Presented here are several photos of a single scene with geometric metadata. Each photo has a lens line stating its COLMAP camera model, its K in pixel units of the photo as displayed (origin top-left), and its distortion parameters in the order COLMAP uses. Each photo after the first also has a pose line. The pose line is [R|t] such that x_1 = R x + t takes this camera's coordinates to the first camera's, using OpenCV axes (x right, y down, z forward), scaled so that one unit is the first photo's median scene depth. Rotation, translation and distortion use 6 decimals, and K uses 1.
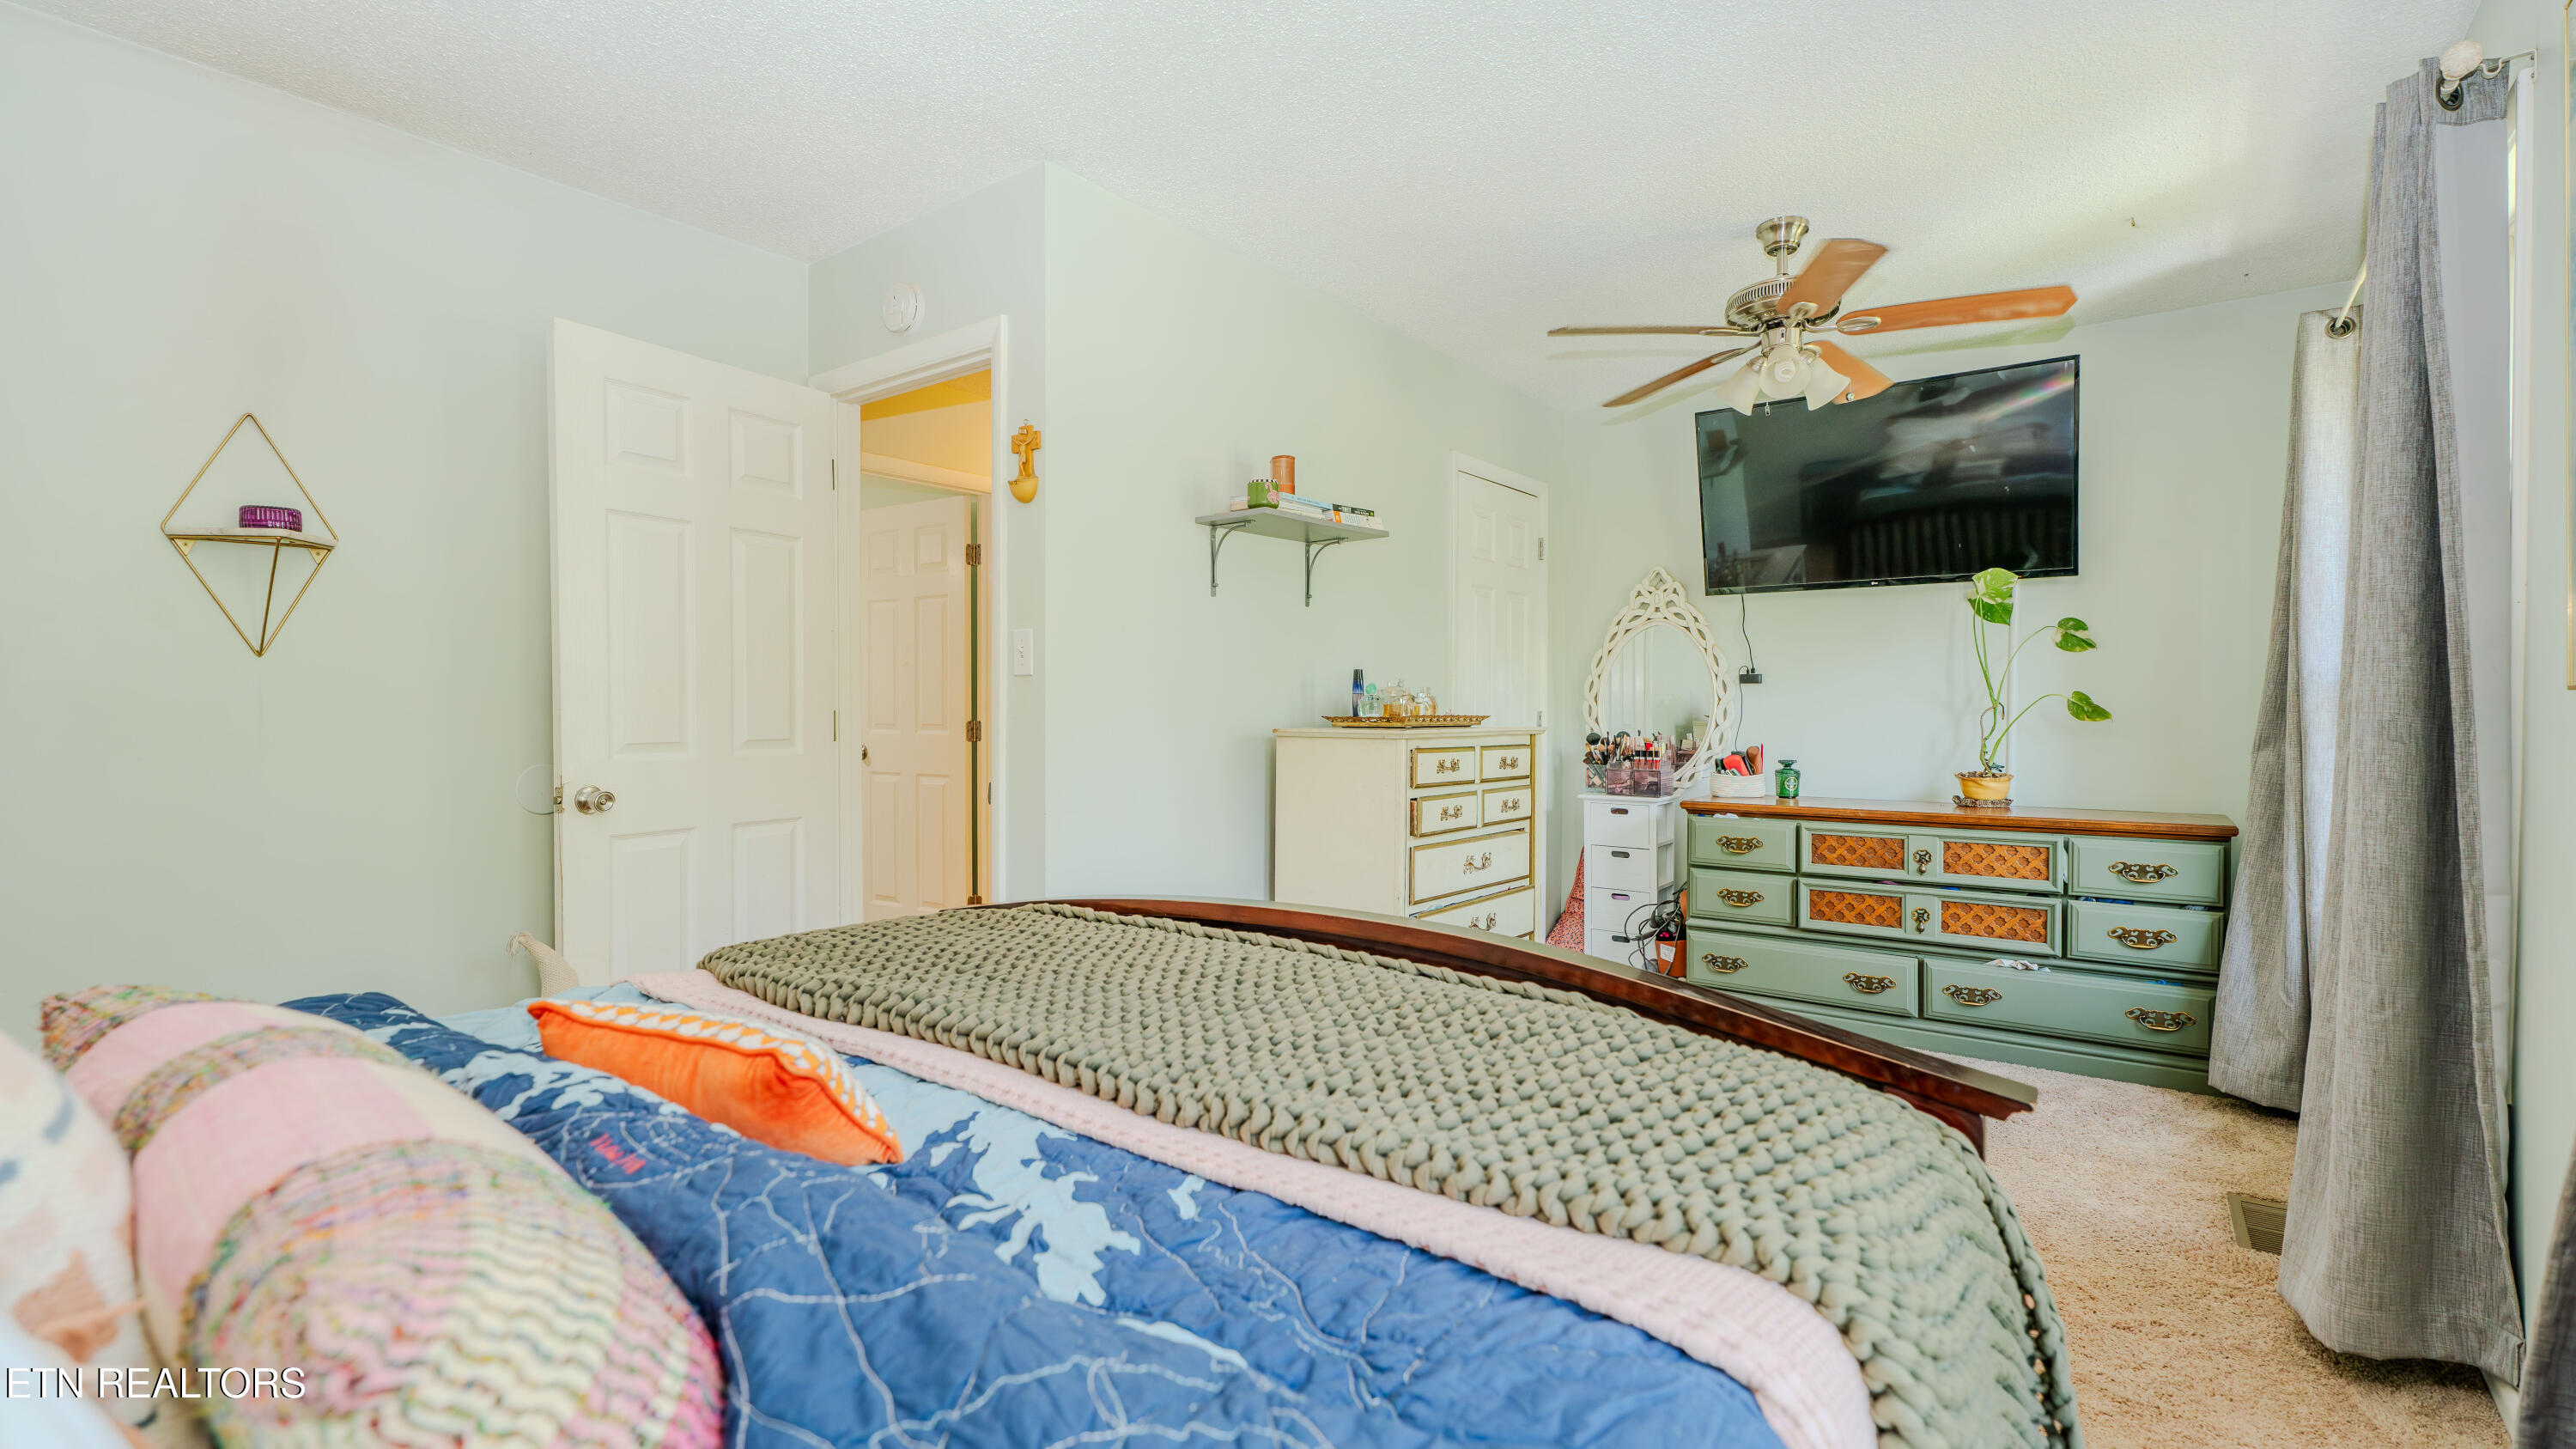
lens RADIAL K [[1134.4, 0, 1288.0], [0, 1134.4, 724.5], [0, 0, 1]] dist [-0.002517, 0.000270]
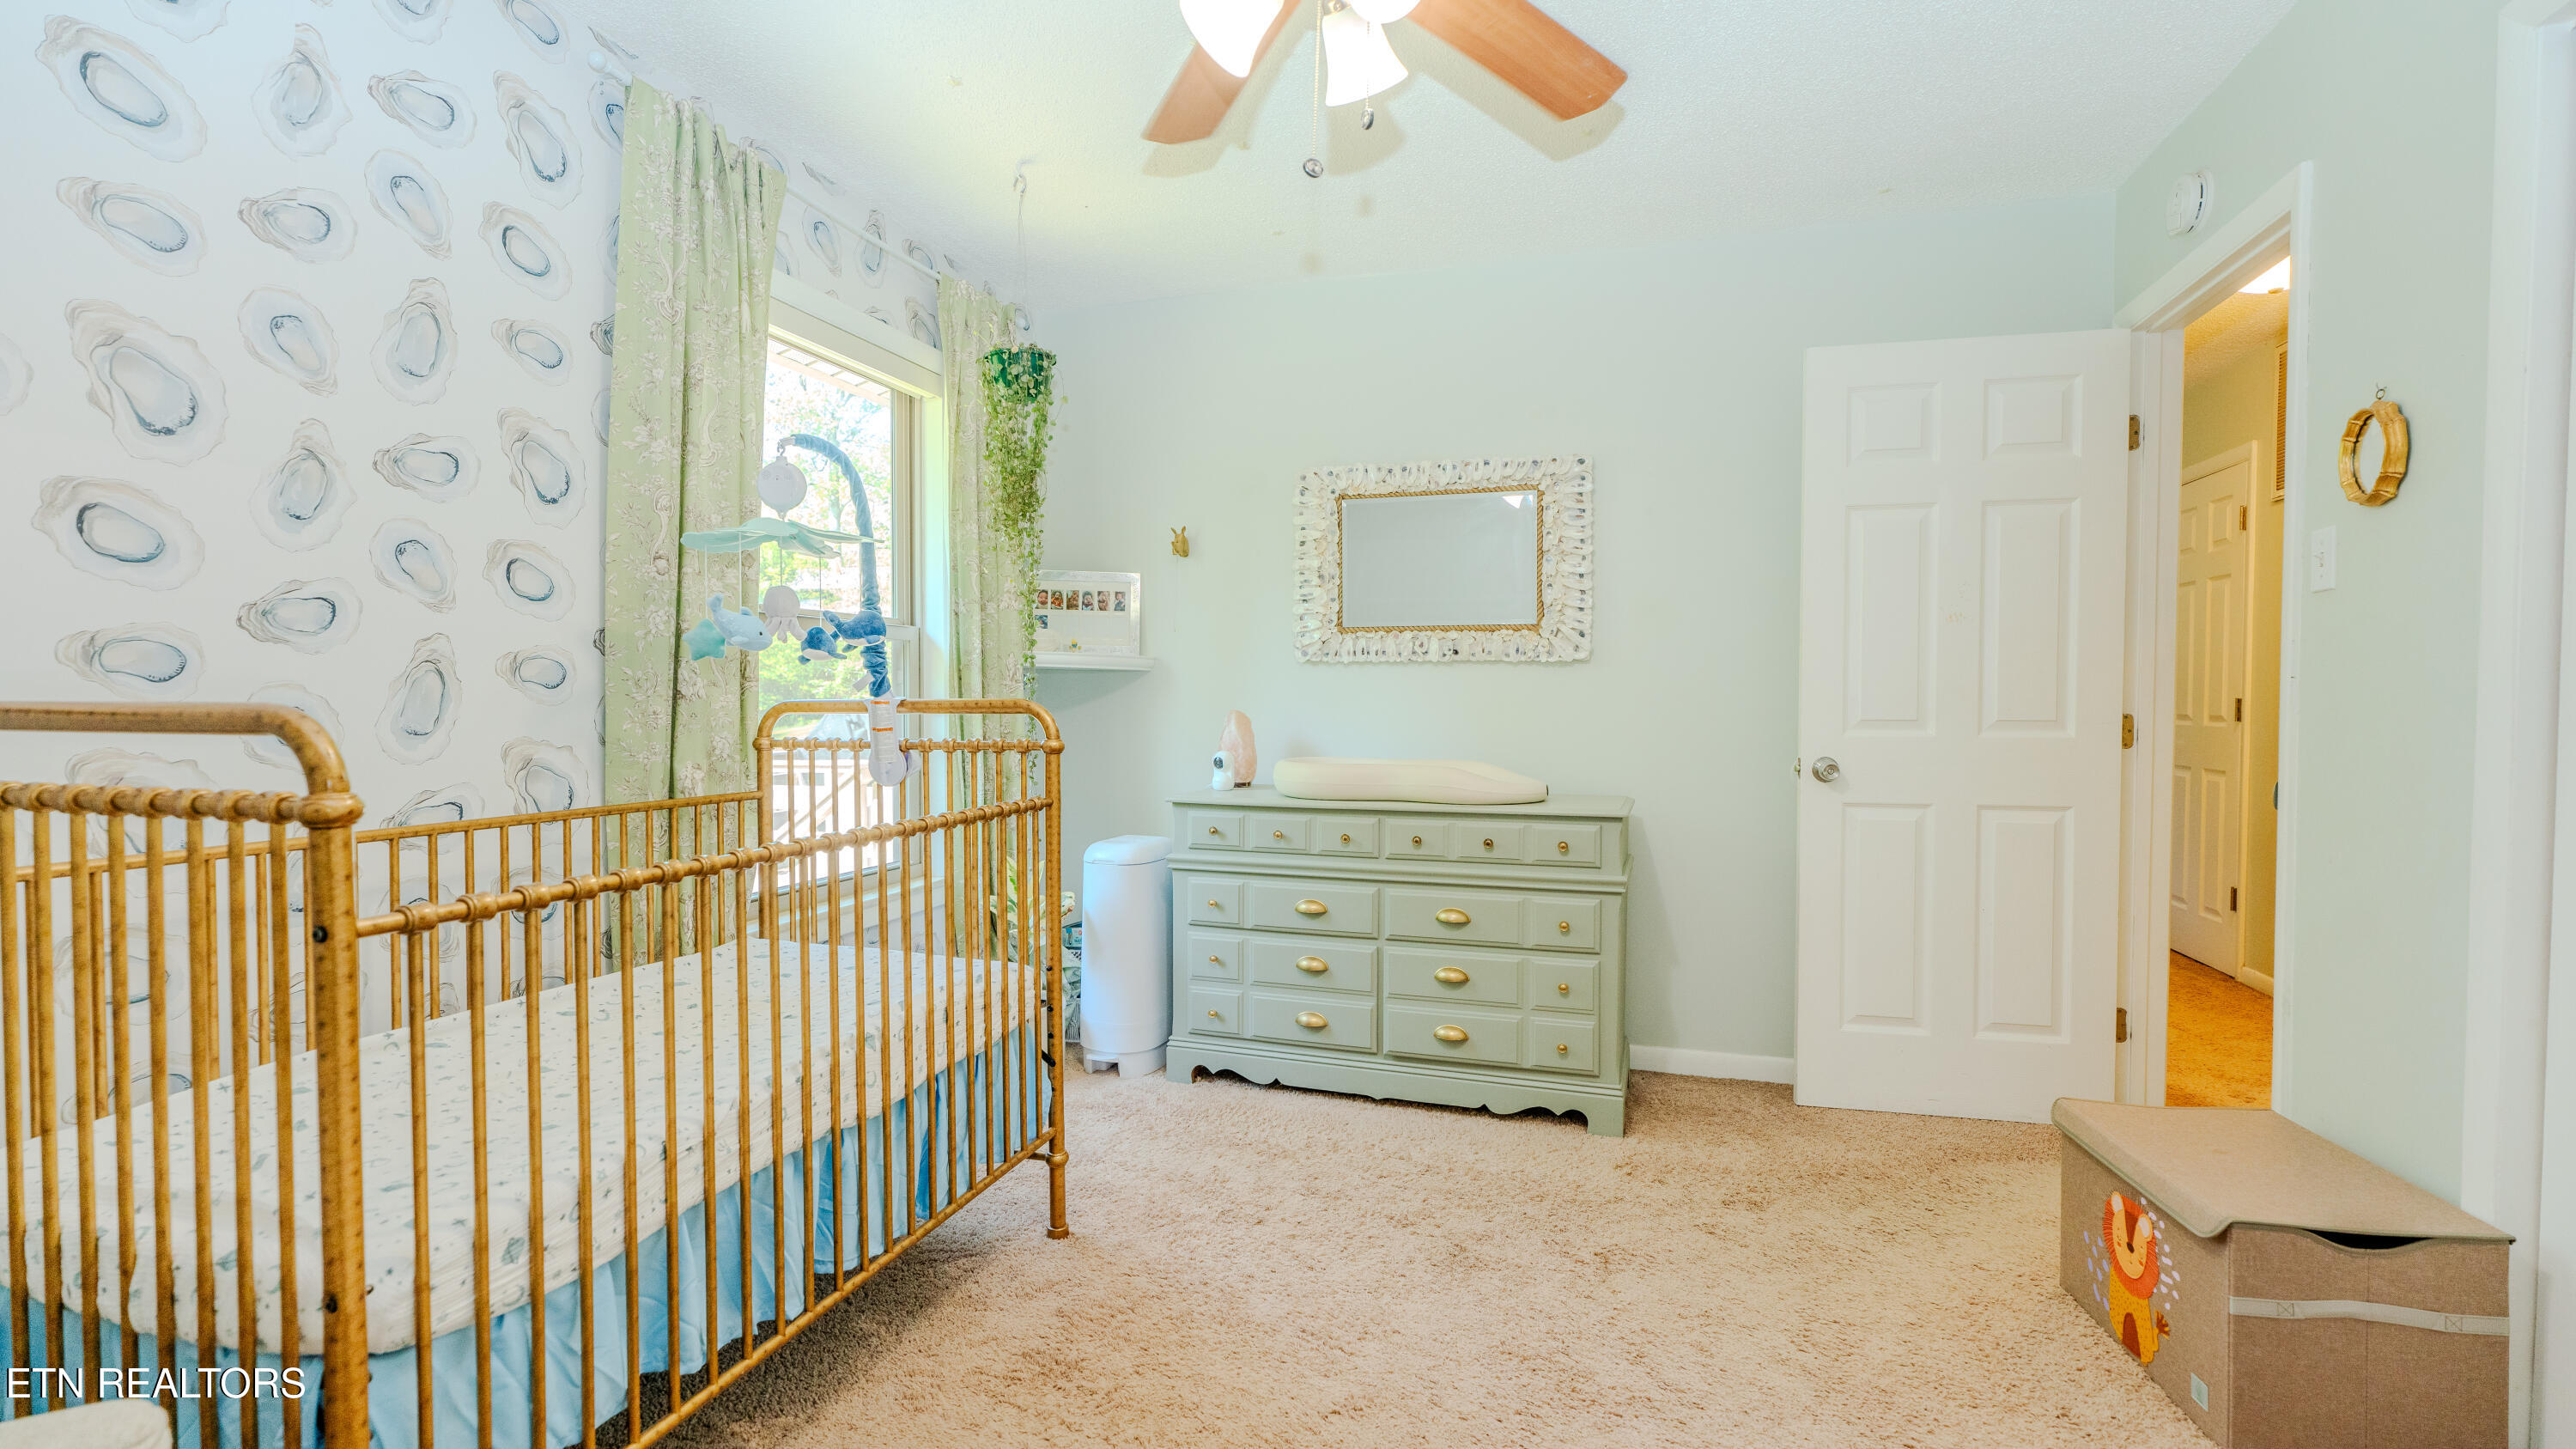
lens RADIAL K [[1134.4, 0, 1288.0], [0, 1134.4, 724.5], [0, 0, 1]] dist [-0.002517, 0.000270]
pose [[0.313692, 0.028270, -0.949104, 0.259946], [-0.011670, 0.999596, 0.025917, -0.001068], [0.949453, 0.002946, 0.313895, 0.125175]]
